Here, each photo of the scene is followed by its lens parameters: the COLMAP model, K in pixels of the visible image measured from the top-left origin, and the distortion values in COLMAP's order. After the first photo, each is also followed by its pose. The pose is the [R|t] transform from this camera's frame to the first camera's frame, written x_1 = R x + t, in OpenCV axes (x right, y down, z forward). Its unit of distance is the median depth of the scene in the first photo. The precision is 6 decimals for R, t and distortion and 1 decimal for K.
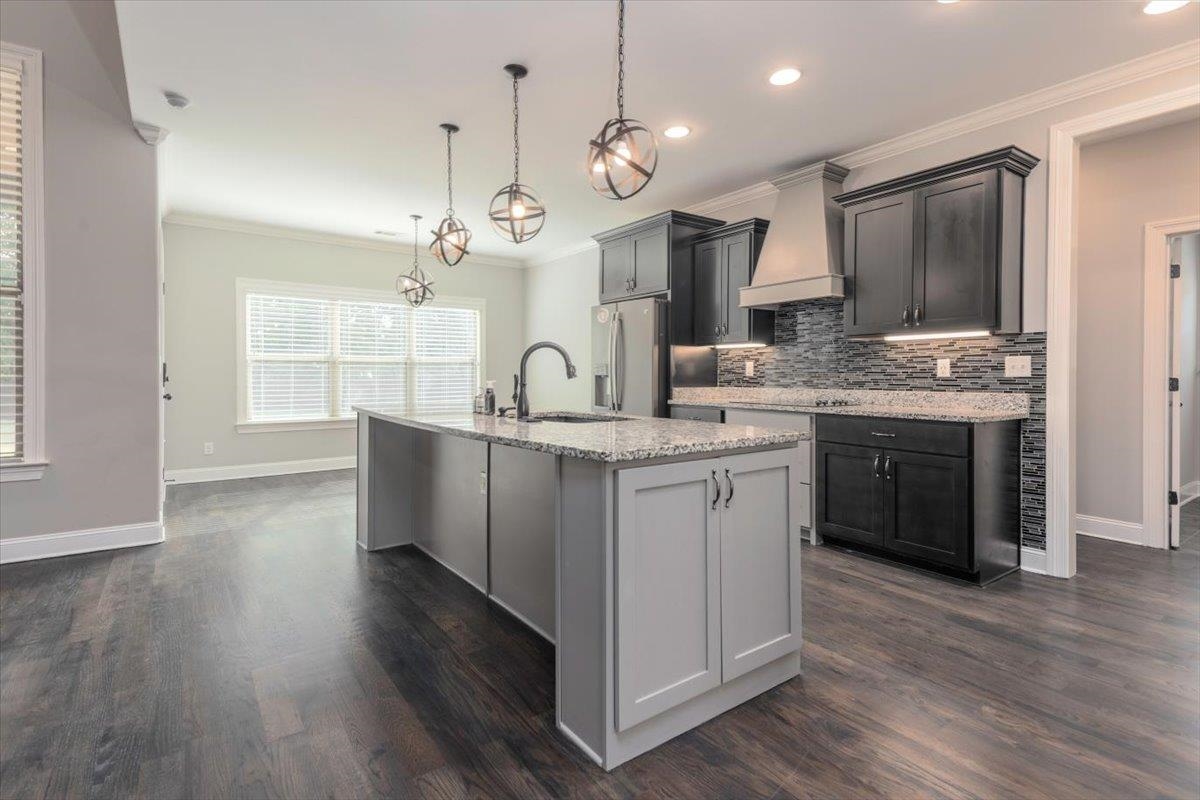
lens RADIAL K [[579.9, 0, 607.5], [0, 579.9, 378.5], [0, 0, 1]] dist [0.020105, -0.002806]
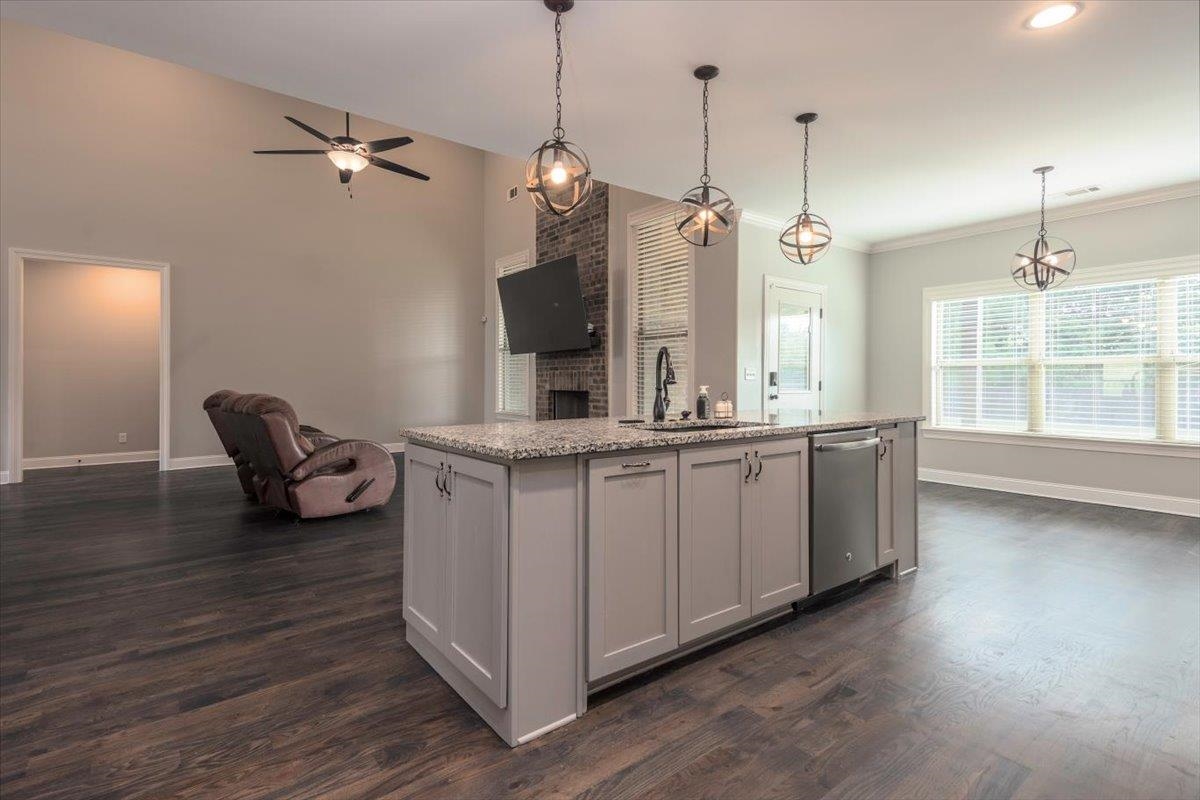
lens RADIAL K [[579.9, 0, 580.8], [0, 579.9, 376.5], [0, 0, 1]] dist [0.020105, -0.002806]
pose [[0.001442, -0.009036, -0.999958, 0.646680], [-0.008893, 0.999920, -0.009048, 0.000481], [0.999959, 0.008906, 0.001361, 0.617744]]
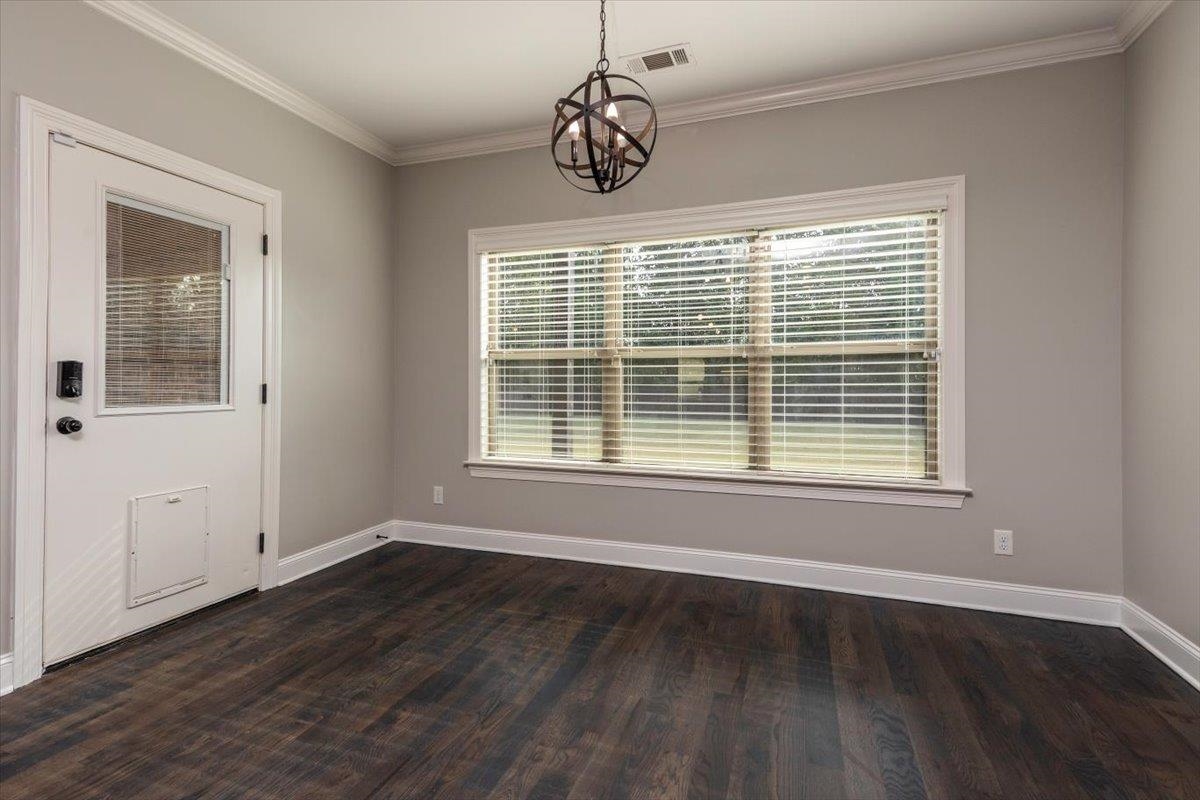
lens RADIAL K [[579.9, 0, 575.4], [0, 579.9, 384.1], [0, 0, 1]] dist [0.020105, -0.002806]
pose [[0.524347, -0.002401, -0.851501, -0.060591], [-0.005185, 0.999968, -0.006012, -0.005346], [0.851489, 0.007568, 0.524318, 1.223466]]
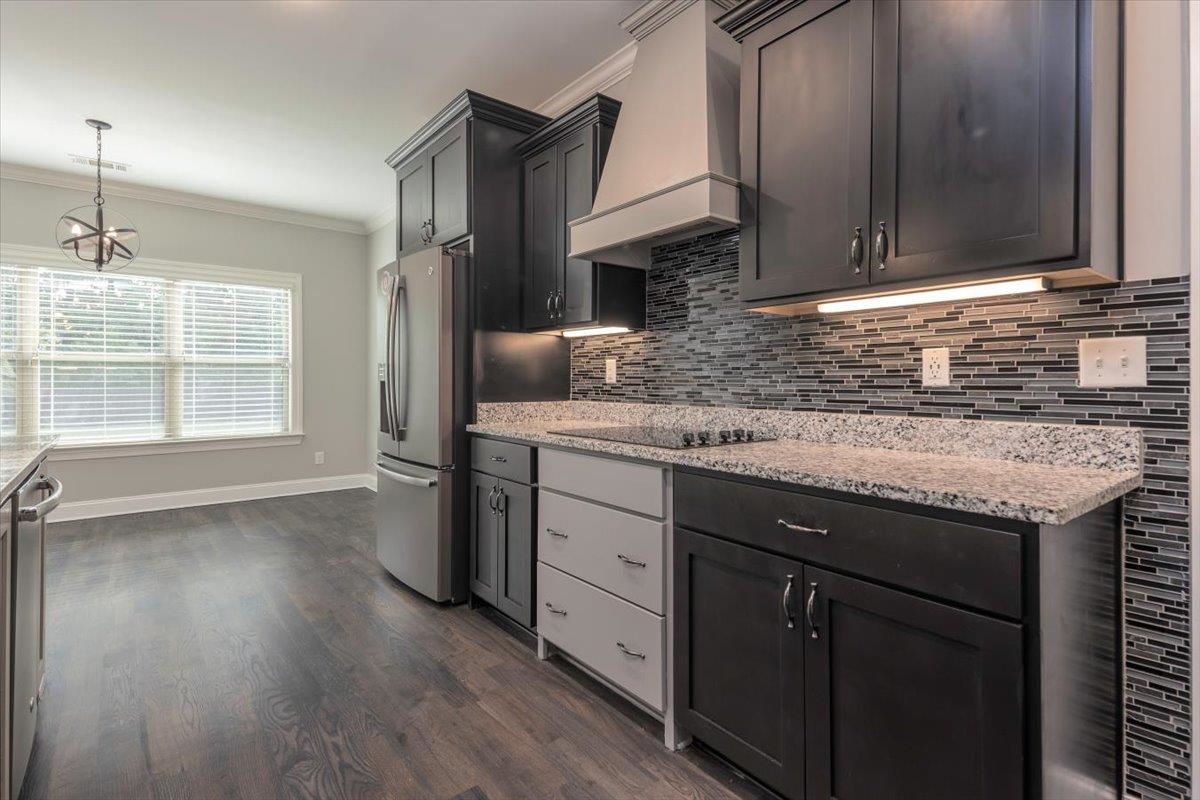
lens RADIAL K [[579.9, 0, 627.2], [0, 579.9, 376.0], [0, 0, 1]] dist [0.020105, -0.002806]
pose [[0.997593, 0.001057, 0.069339, 0.278072], [-0.000104, 0.999906, -0.013743, -0.004141], [-0.069347, 0.013703, 0.997498, 0.516621]]
